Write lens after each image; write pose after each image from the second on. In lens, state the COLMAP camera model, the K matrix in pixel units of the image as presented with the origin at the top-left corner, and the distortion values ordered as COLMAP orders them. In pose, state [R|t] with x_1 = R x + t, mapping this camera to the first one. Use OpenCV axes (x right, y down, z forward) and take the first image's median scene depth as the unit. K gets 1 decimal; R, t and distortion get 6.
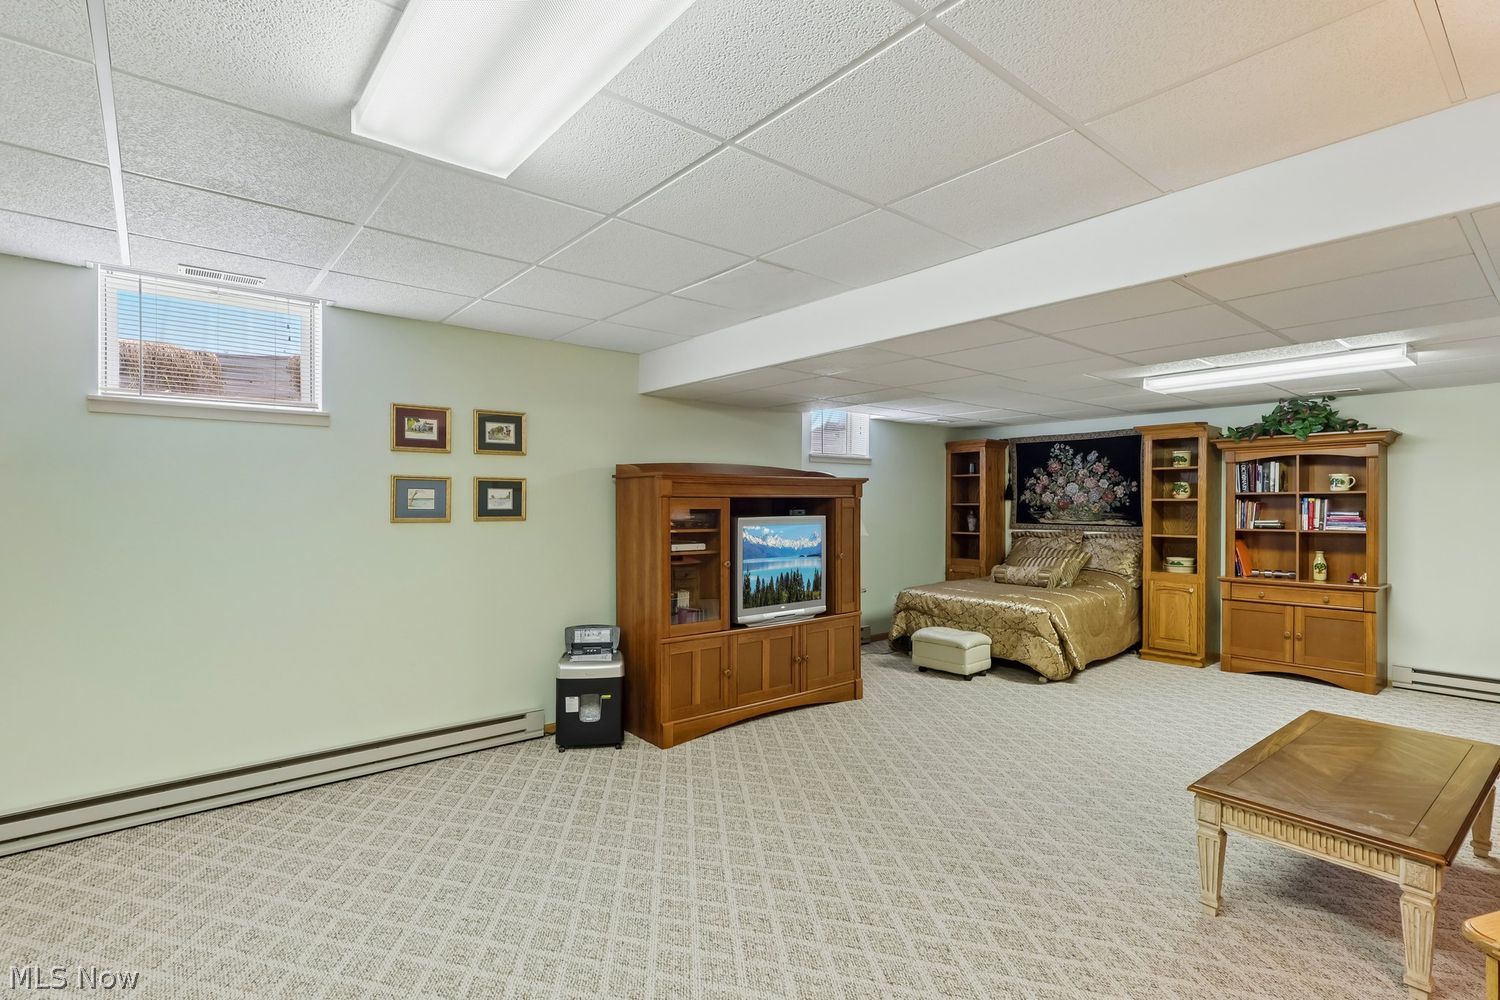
lens RADIAL K [[694.4, 0, 742.8], [0, 694.4, 499.0], [0, 0, 1]] dist [0.000598, -0.000217]
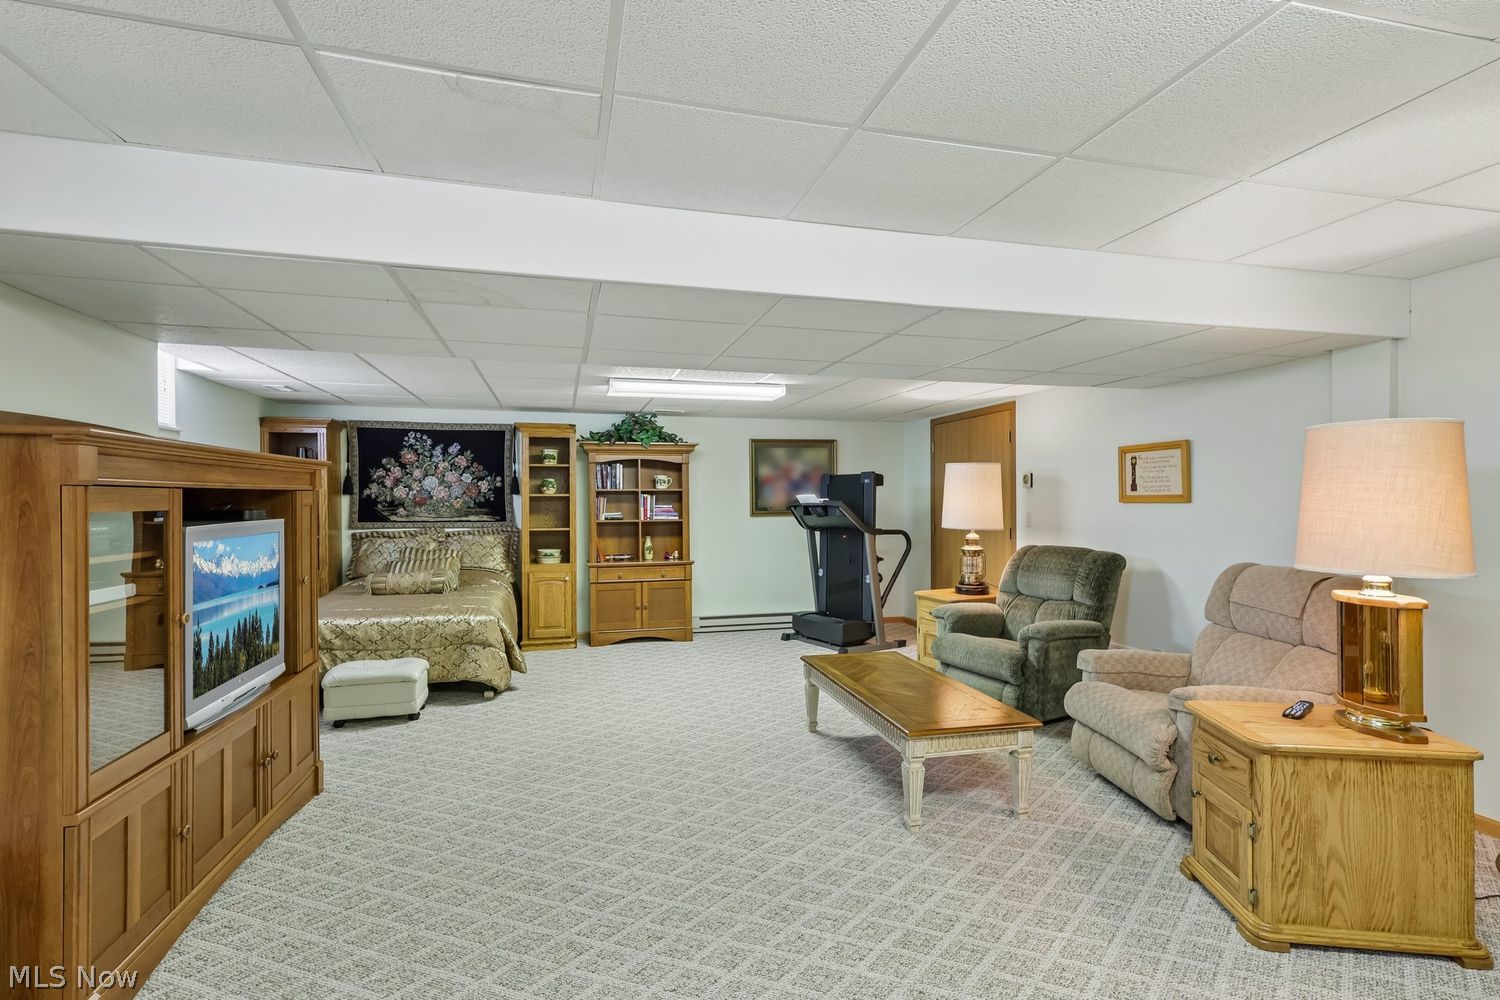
lens RADIAL K [[694.4, 0, 742.8], [0, 694.4, 499.0], [0, 0, 1]] dist [0.000598, -0.000217]
pose [[0.427193, -0.001504, 0.904159, -0.234162], [-0.004447, 0.999983, 0.003765, 0.001933], [-0.904149, -0.005630, 0.427179, 0.310921]]
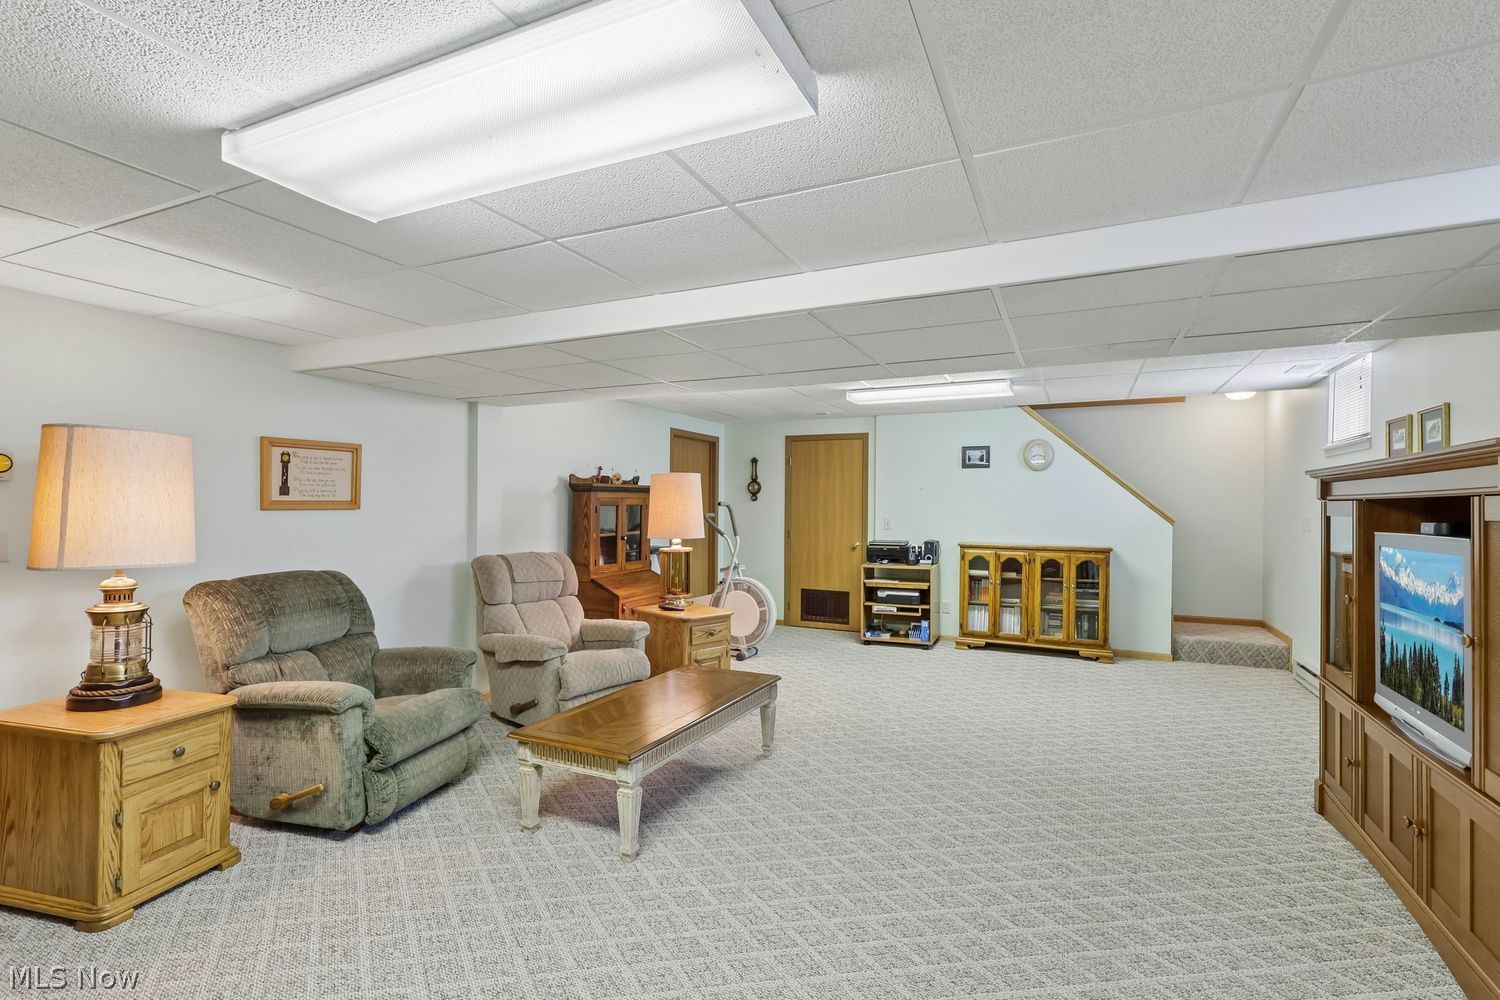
lens RADIAL K [[713.3, 0, 747.4], [0, 713.3, 487.4], [0, 0, 1]] dist [0.001755, 0.000297]
pose [[-0.902472, -0.014319, -0.430510, 0.601331], [-0.000877, 0.999506, -0.031404, 0.006877], [0.430748, -0.027963, -0.902039, 1.041549]]
